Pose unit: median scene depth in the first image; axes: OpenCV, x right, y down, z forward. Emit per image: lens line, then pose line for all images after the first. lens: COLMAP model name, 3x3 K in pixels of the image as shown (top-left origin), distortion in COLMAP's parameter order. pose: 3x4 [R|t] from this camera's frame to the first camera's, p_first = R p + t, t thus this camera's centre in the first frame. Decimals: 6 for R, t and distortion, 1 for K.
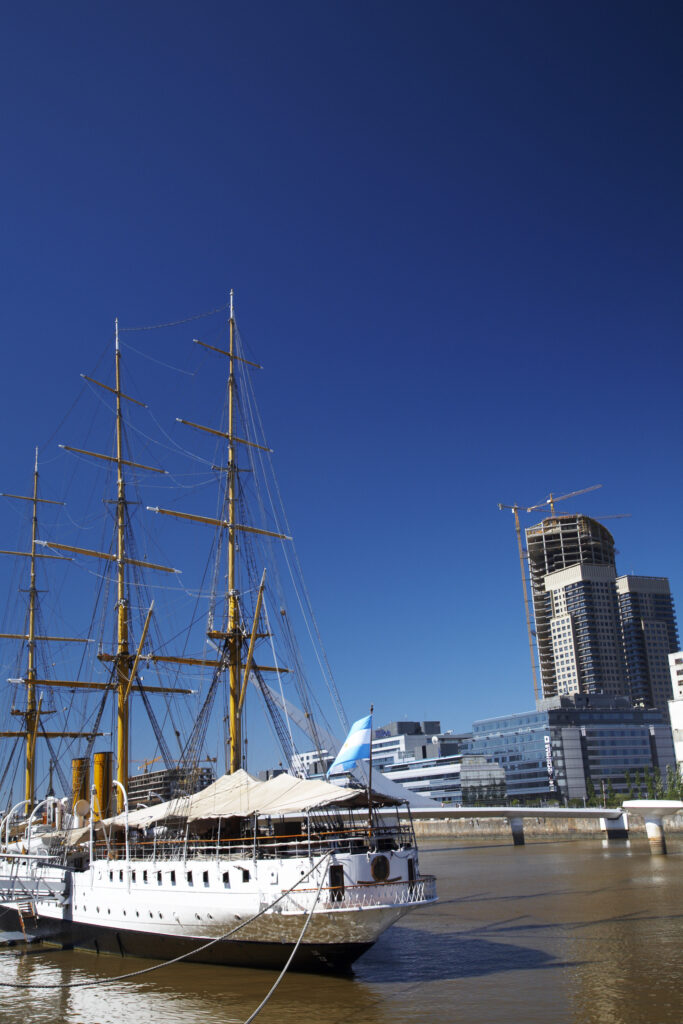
lens RADIAL K [[1092.2, 0, 330.9], [0, 1092.2, 515.9], [0, 0, 1]] dist [0.042410, 0.028774]
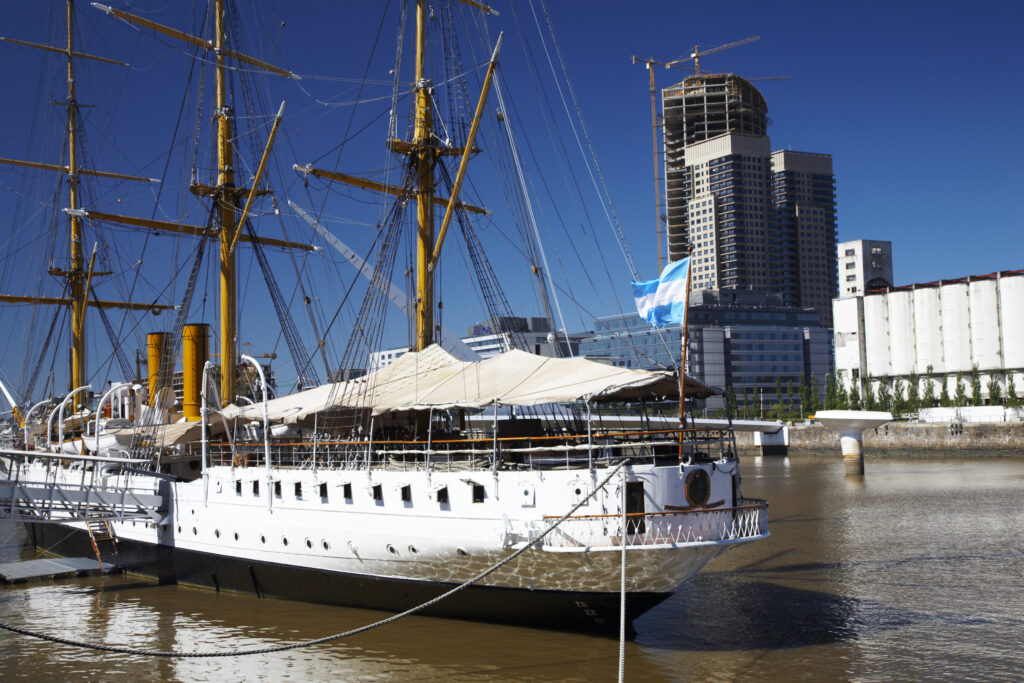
lens RADIAL K [[1316.4, 0, 512.0], [0, 1316.4, 341.5], [0, 0, 1]] dist [0.110161, 0.026526]
pose [[0.996536, 0.028694, 0.078053, -0.085475], [-0.043885, 0.978712, 0.200491, 0.054582], [-0.070639, -0.203222, 0.976581, 0.168847]]
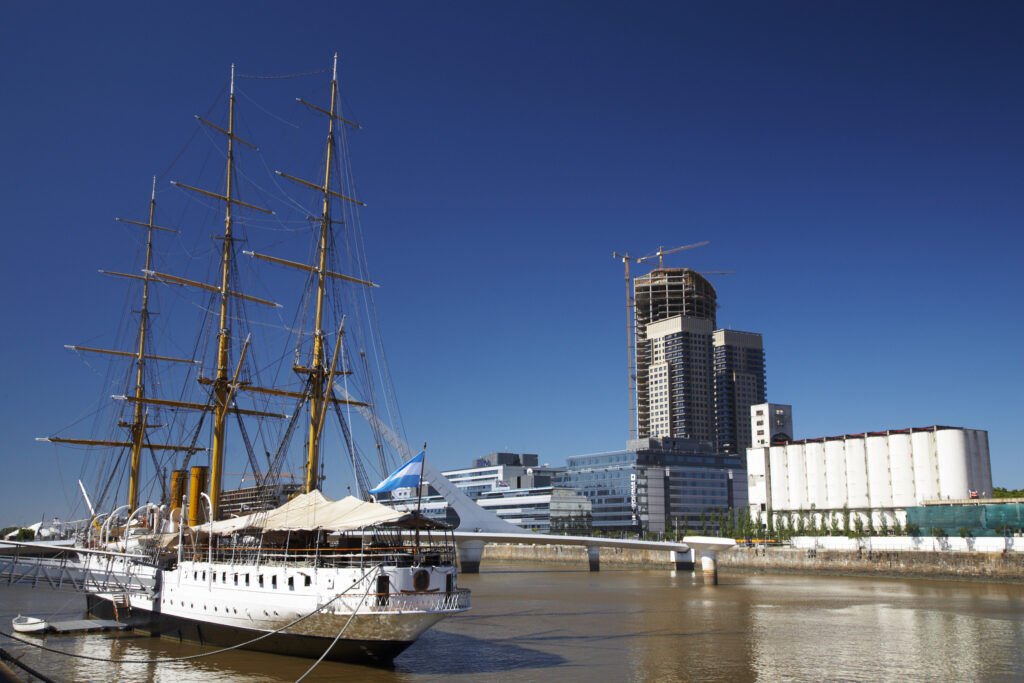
lens RADIAL K [[1053.9, 0, 505.6], [0, 1053.9, 335.0], [0, 0, 1]] dist [0.020488, 0.026286]
pose [[0.996166, 0.067050, 0.056189, 0.035406], [-0.071172, 0.994649, 0.074891, -0.019373], [-0.050867, -0.078603, 0.995607, -0.068285]]
